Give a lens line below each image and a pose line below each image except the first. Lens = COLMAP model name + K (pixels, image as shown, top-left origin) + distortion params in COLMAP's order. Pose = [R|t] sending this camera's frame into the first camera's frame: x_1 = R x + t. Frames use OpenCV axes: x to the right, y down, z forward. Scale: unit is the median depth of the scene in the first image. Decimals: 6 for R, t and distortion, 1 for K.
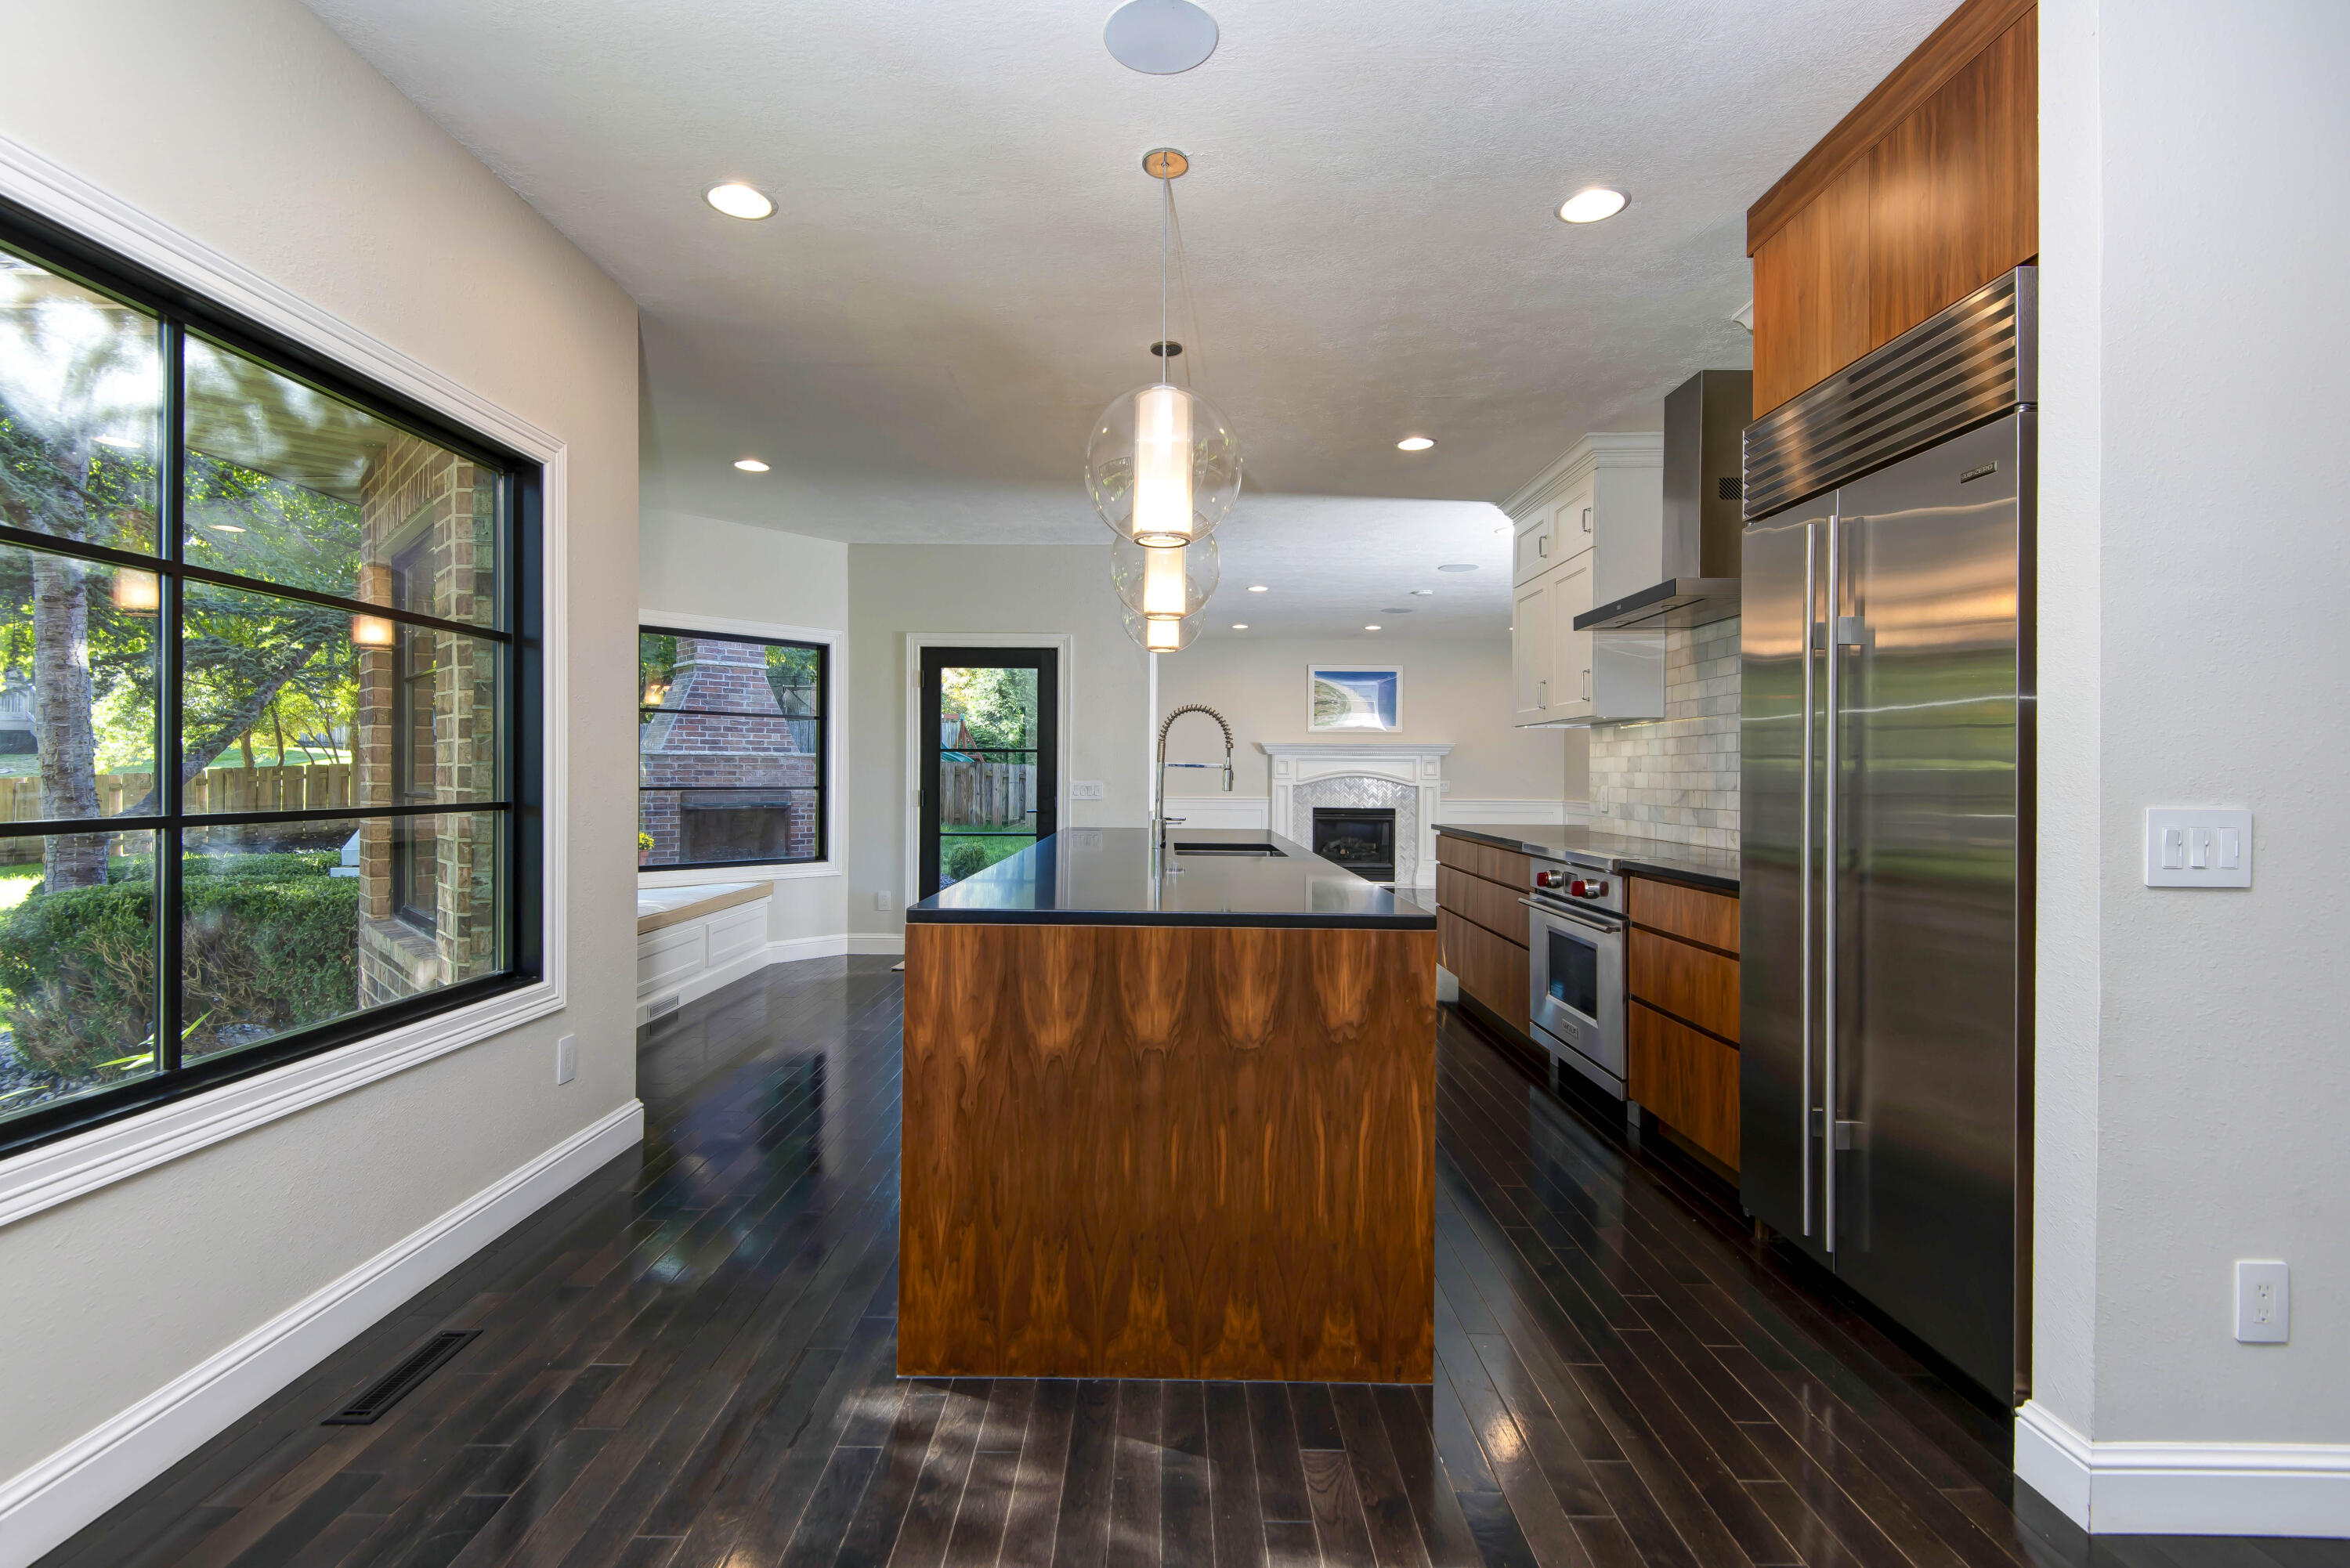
lens RADIAL K [[1090.1, 0, 1178.9], [0, 1090.1, 771.2], [0, 0, 1]] dist [0.027260, -0.003503]
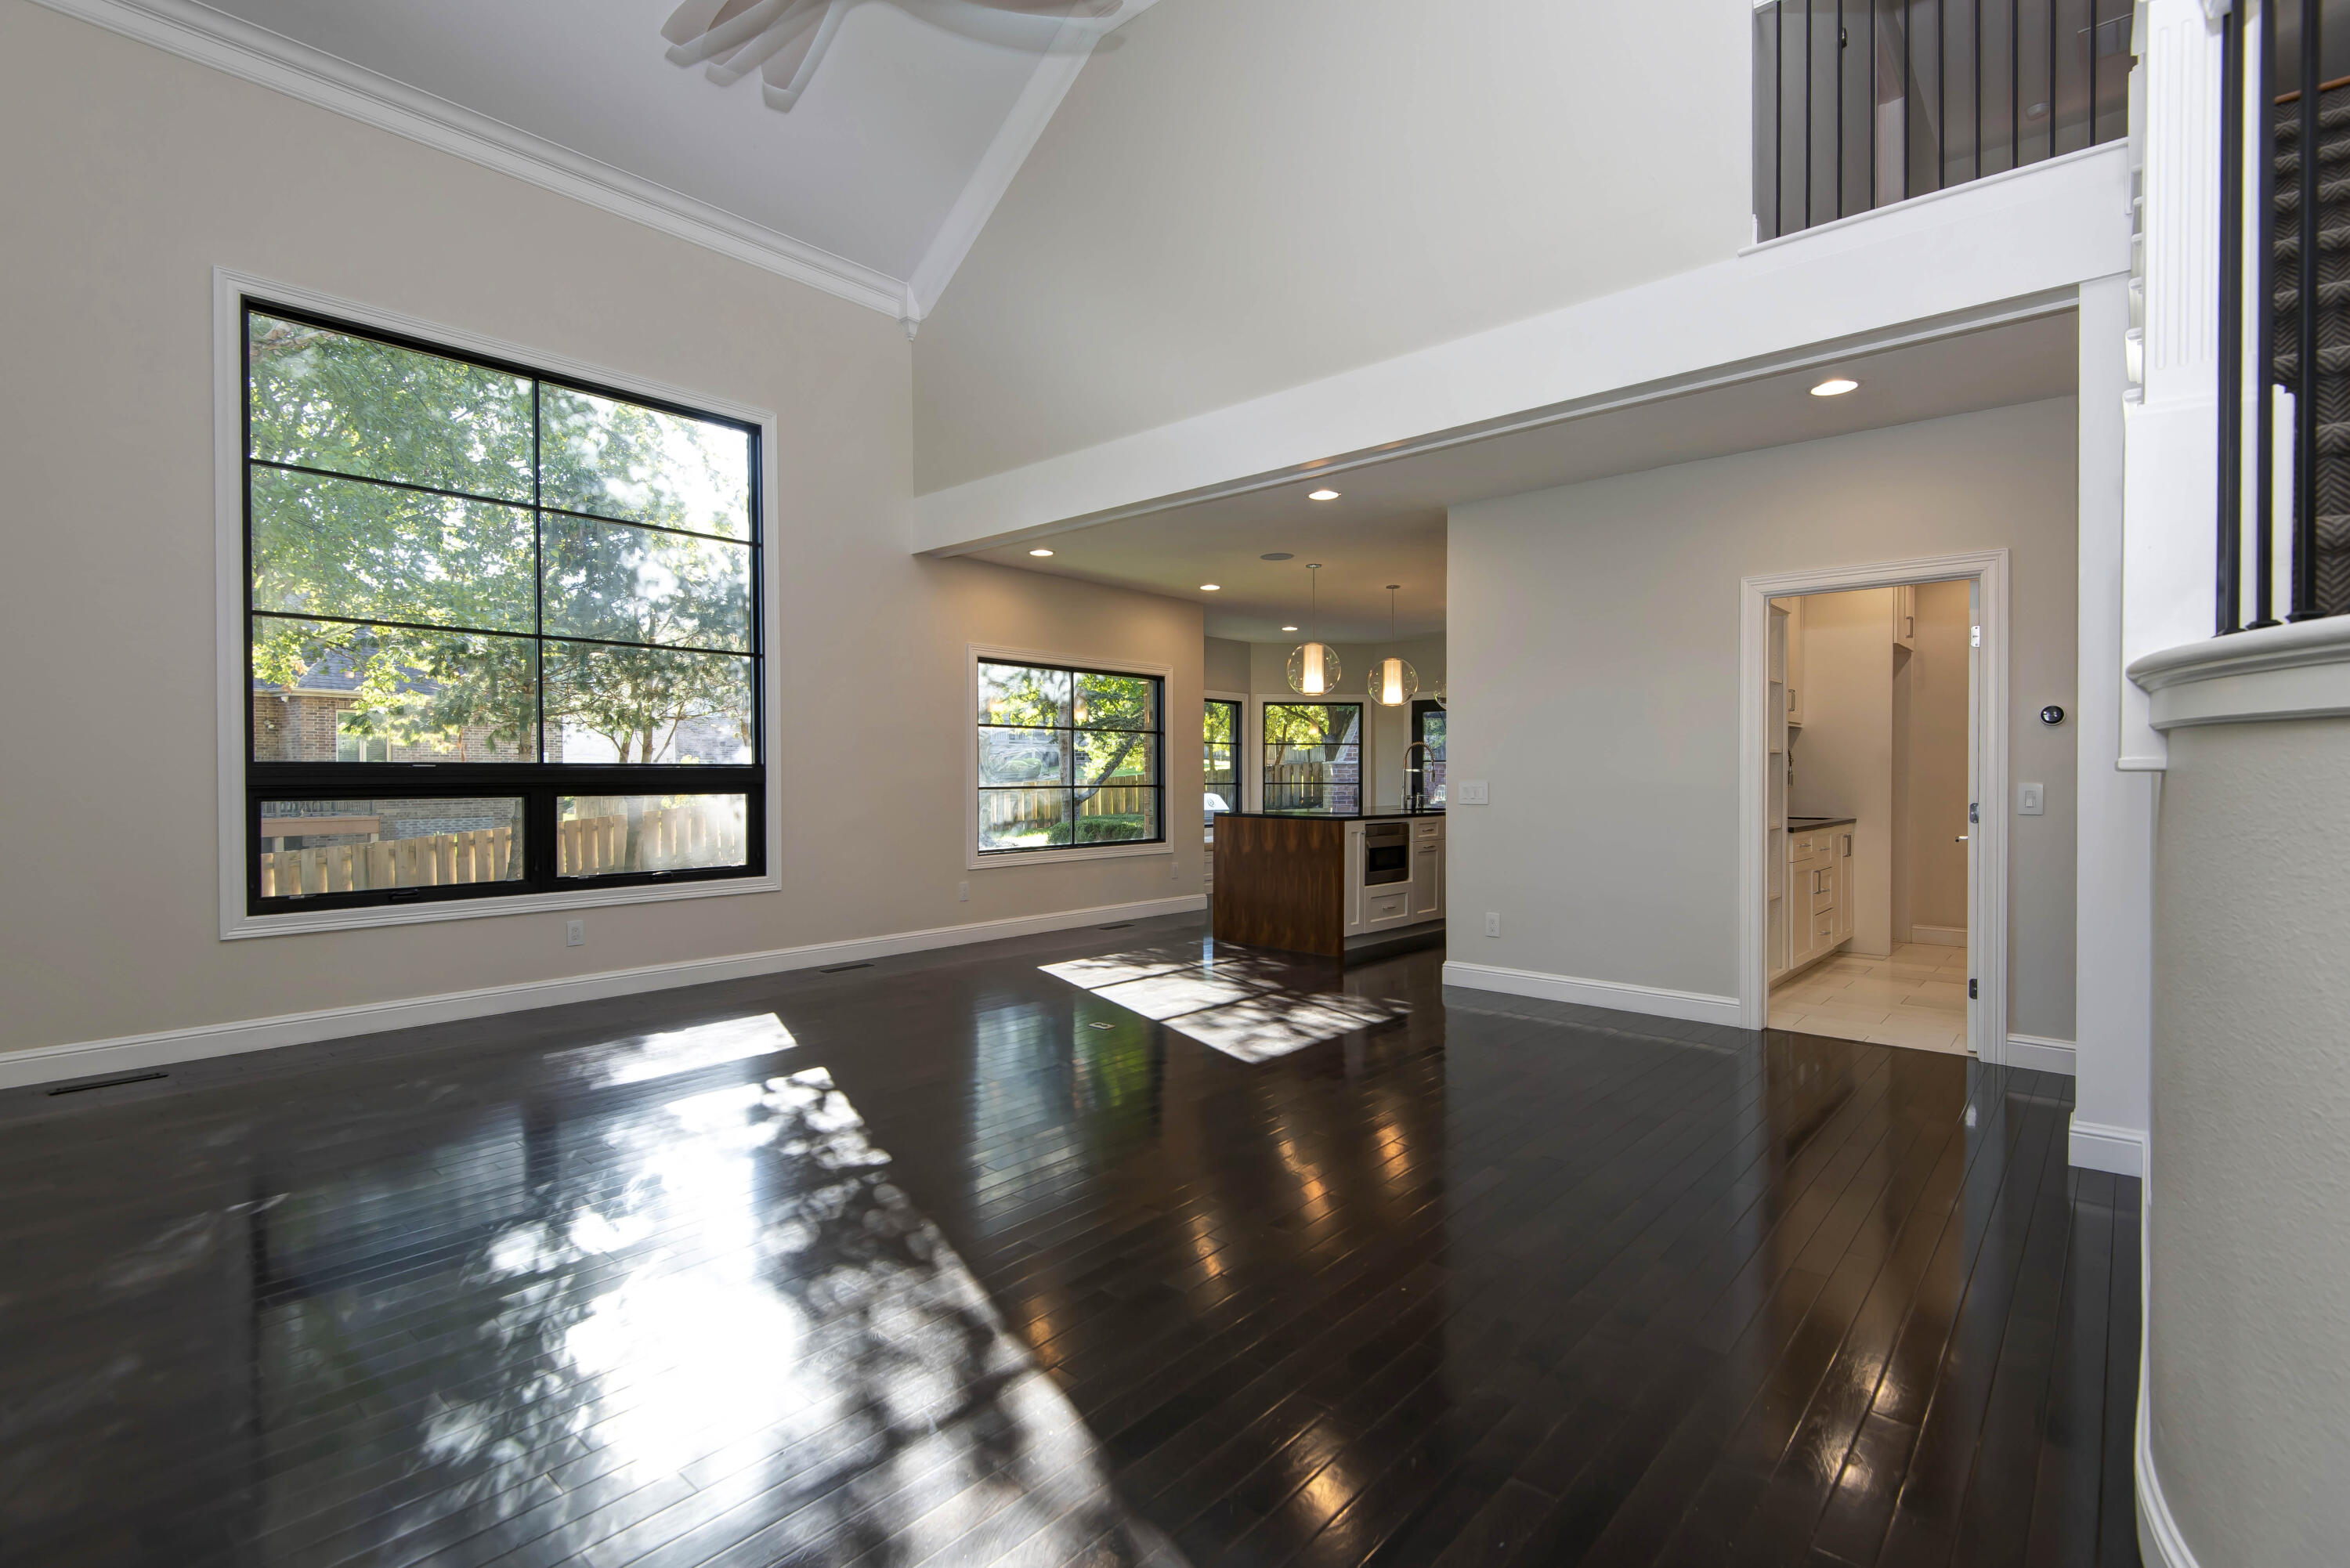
lens RADIAL K [[1090.1, 0, 1140.5], [0, 1090.1, 789.7], [0, 0, 1]] dist [0.027260, -0.003503]
pose [[0.727751, 0.001480, -0.685840, 2.029985], [0.003593, 0.999976, 0.005970, 0.032433], [0.685832, -0.006809, 0.727728, -1.764487]]
